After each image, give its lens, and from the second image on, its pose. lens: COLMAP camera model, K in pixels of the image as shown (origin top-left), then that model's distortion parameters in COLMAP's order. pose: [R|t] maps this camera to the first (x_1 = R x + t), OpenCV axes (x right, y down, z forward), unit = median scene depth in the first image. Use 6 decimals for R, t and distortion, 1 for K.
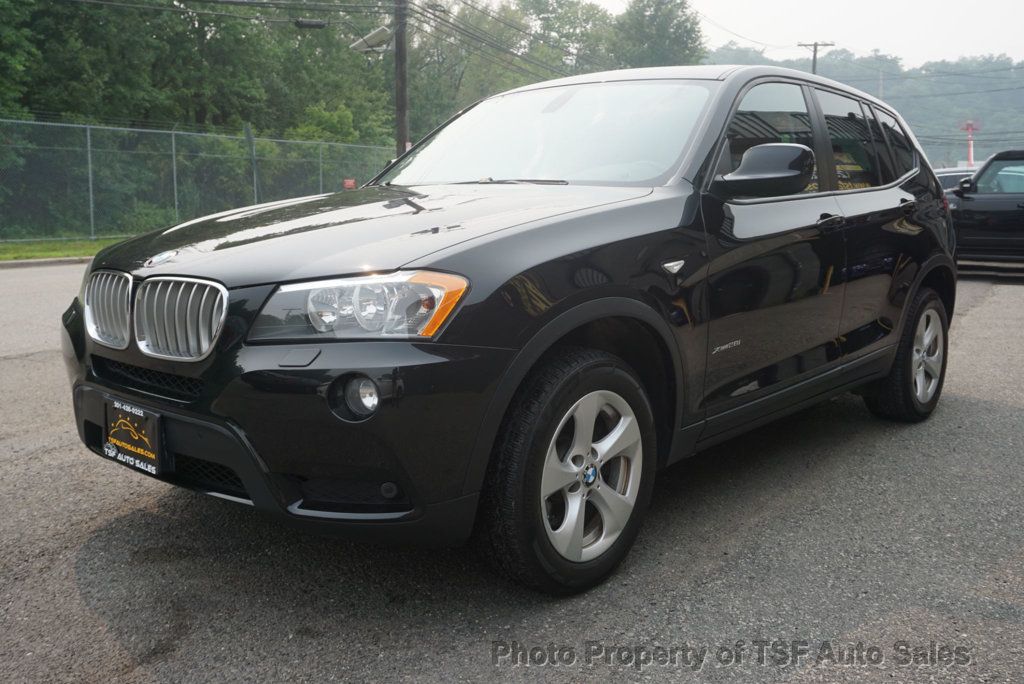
lens RADIAL K [[977.7, 0, 512.0], [0, 977.7, 342.0], [0, 0, 1]] dist [-0.038237, 0.006720]
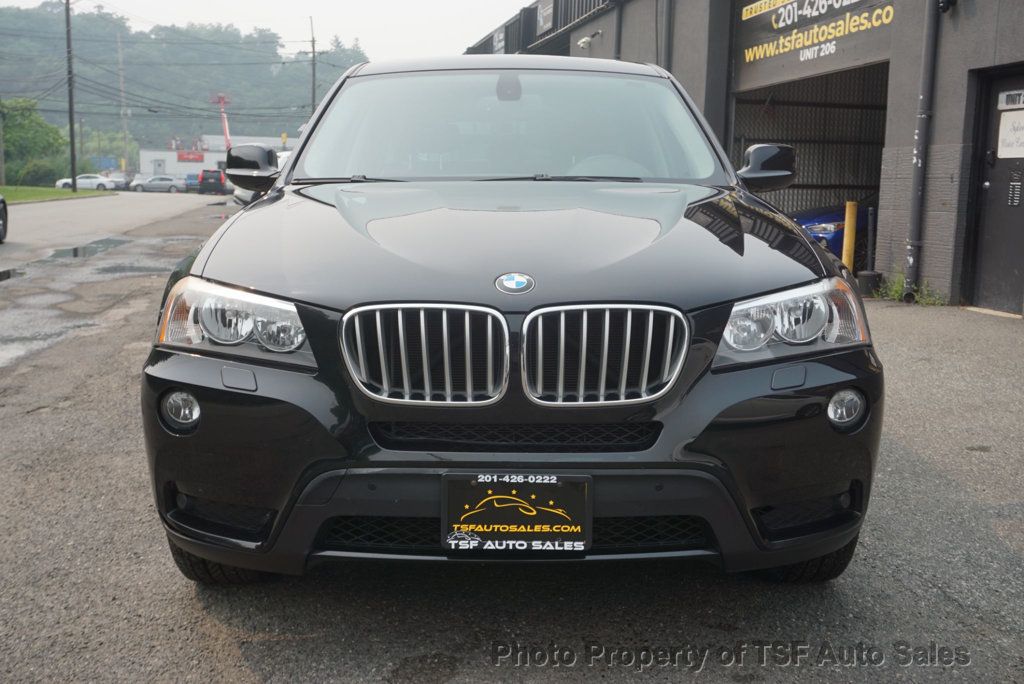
lens RADIAL K [[1115.0, 0, 468.0], [0, 1115.0, 342.4], [0, 0, 1]] dist [-0.007449, -0.016592]
pose [[0.721586, -0.094329, 0.685869, -0.111138], [0.090097, 0.995044, 0.042061, -0.008526], [-0.686438, 0.031444, 0.726509, 0.042292]]
